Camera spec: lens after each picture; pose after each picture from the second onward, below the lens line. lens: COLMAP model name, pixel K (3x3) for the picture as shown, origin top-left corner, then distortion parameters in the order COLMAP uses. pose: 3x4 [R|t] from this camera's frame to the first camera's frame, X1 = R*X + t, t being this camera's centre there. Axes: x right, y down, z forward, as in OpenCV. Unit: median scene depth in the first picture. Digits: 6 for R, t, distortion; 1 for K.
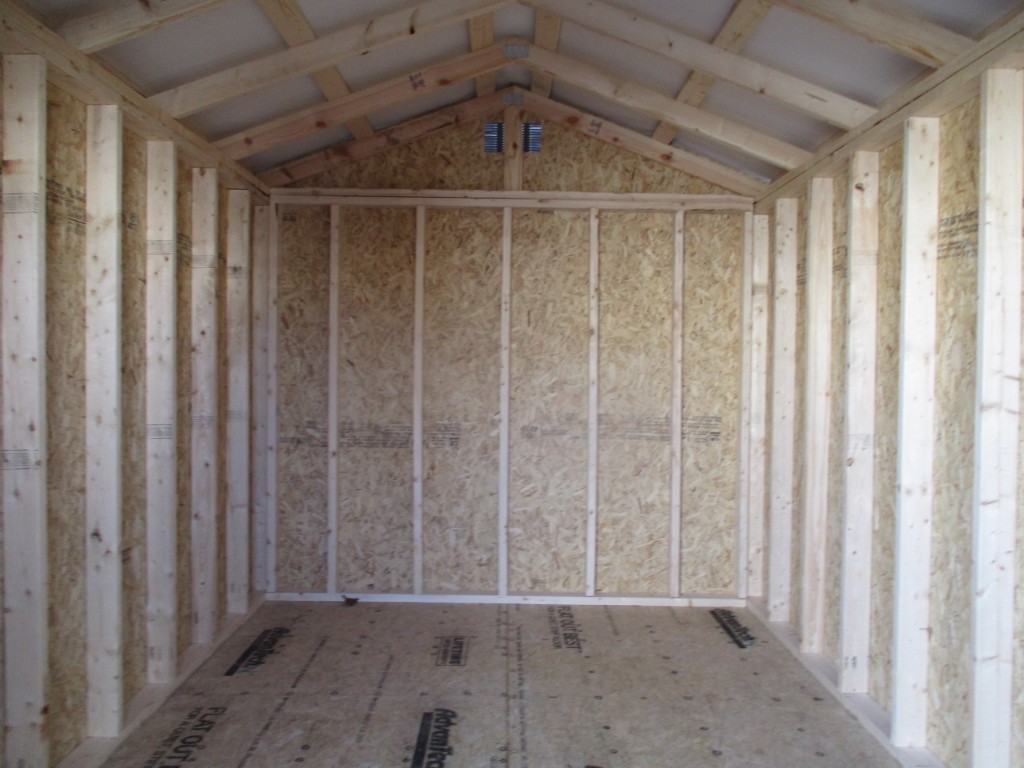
lens RADIAL K [[875.2, 0, 508.9], [0, 875.2, 381.1], [0, 0, 1]] dist [-0.012329, -0.005231]
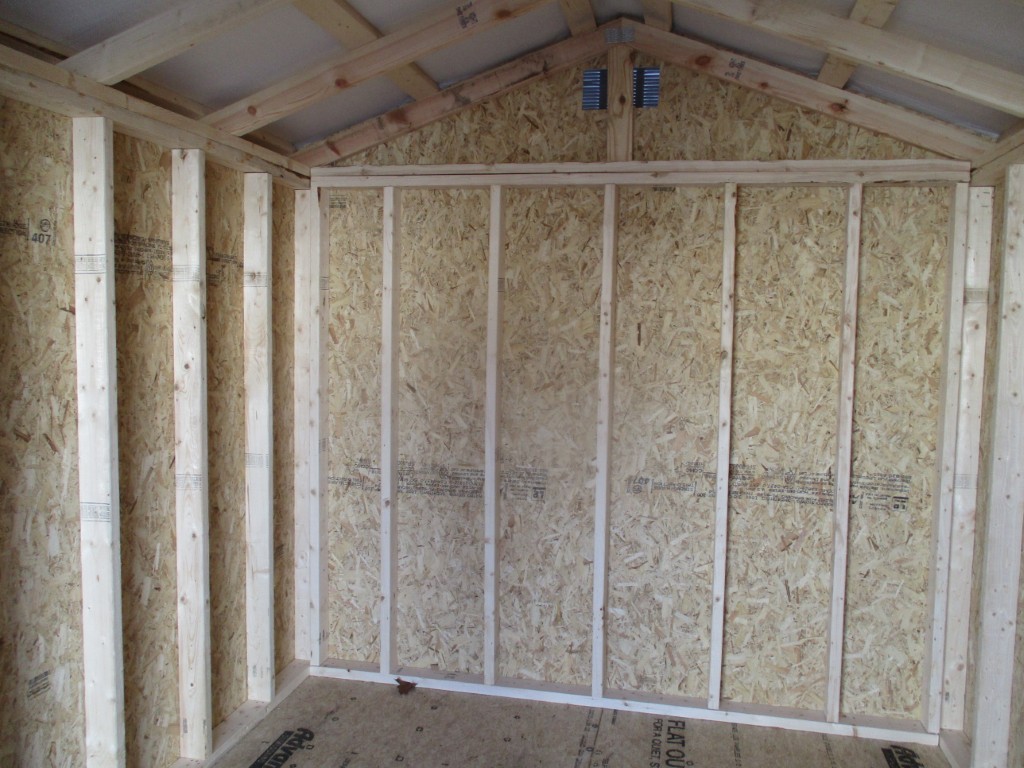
lens RADIAL K [[875.2, 0, 508.9], [0, 875.2, 381.1], [0, 0, 1]] dist [-0.012329, -0.005231]
pose [[0.978748, 0.020334, -0.204056, 0.067347], [-0.010682, 0.998776, 0.048292, -0.066137], [0.204789, -0.045086, 0.977767, 0.246636]]
